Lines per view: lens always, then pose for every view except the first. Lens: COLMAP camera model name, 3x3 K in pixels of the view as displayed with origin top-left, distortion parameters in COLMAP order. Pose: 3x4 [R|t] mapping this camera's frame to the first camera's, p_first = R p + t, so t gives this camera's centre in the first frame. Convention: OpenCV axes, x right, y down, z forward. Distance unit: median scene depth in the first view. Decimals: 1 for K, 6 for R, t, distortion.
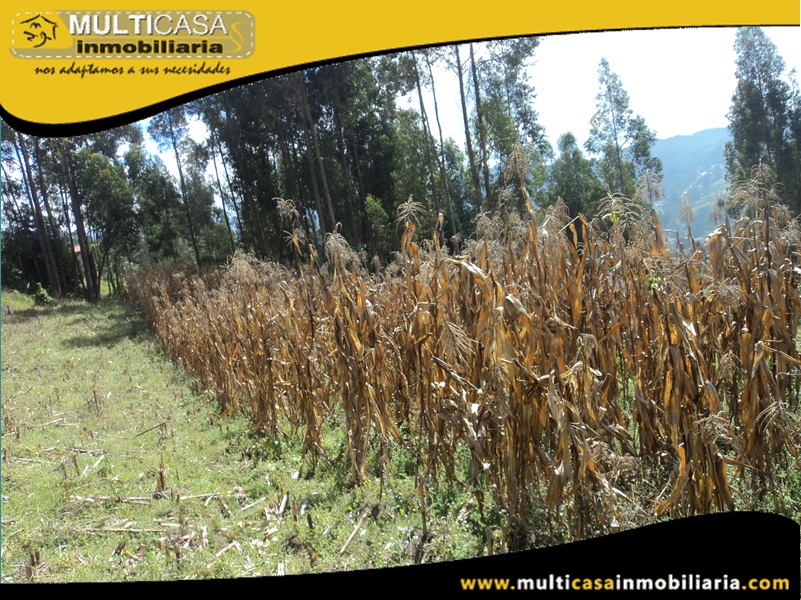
lens RADIAL K [[649.6, 0, 400.5], [0, 649.6, 300.0], [0, 0, 1]] dist [-0.012831, 0.001917]
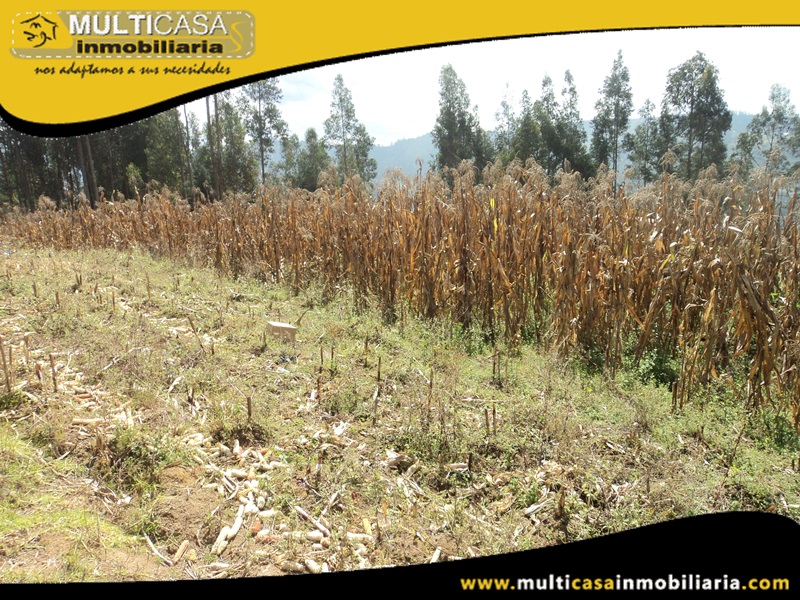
lens RADIAL K [[643.6, 0, 400.0], [0, 643.6, 300.0], [0, 0, 1]] dist [-0.021098, -0.009360]
pose [[0.943983, 0.053254, 0.325670, 0.050969], [-0.066133, 0.997401, 0.028597, 0.026735], [-0.323300, -0.048533, 0.945051, -0.300624]]
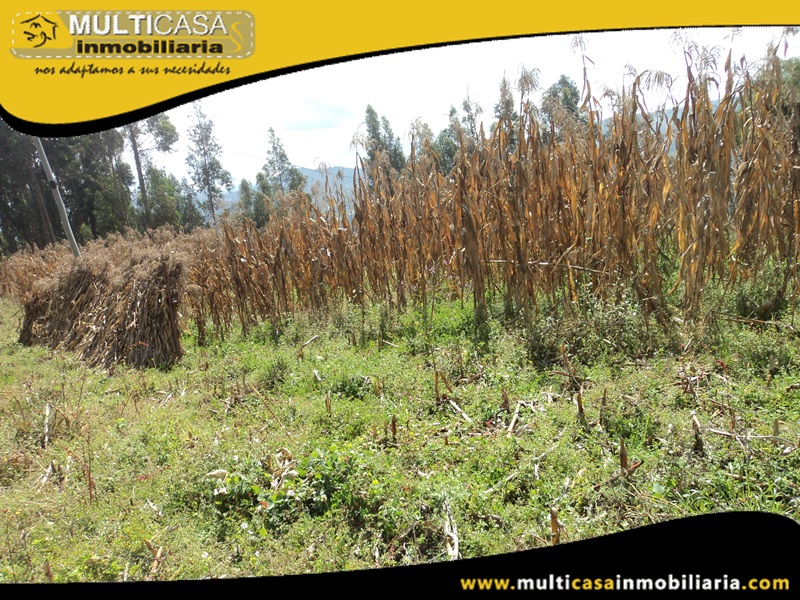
lens RADIAL K [[648.8, 0, 400.0], [0, 648.8, 300.0], [0, 0, 1]] dist [-0.012831, 0.001917]
pose [[0.963245, -0.024669, 0.267491, 0.232432], [0.025118, 0.999683, 0.001743, 0.039641], [-0.267449, 0.005040, 0.963559, -0.640364]]
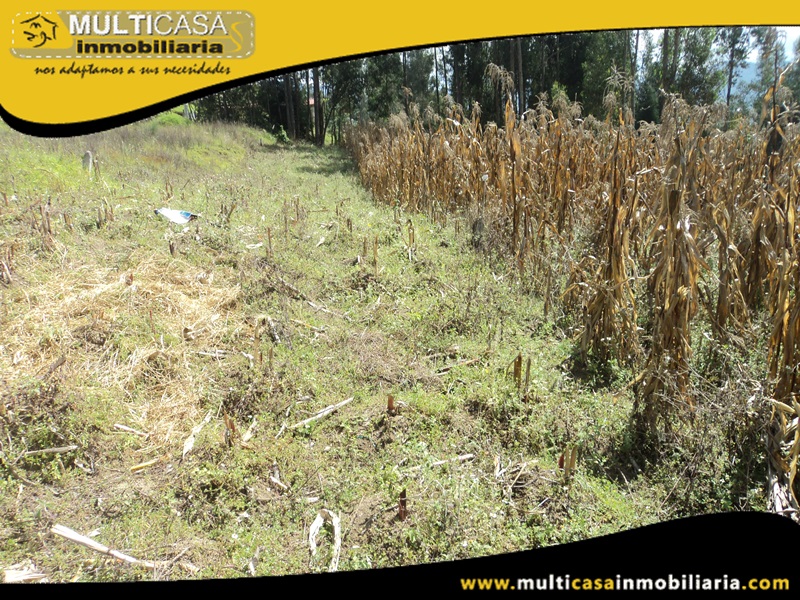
lens RADIAL K [[648.8, 0, 400.0], [0, 648.8, 300.0], [0, 0, 1]] dist [-0.012831, 0.001917]
pose [[0.939746, 0.201004, -0.276539, 0.059445], [-0.147843, 0.968288, 0.201398, 0.011169], [0.308251, -0.148379, 0.939662, -0.130018]]
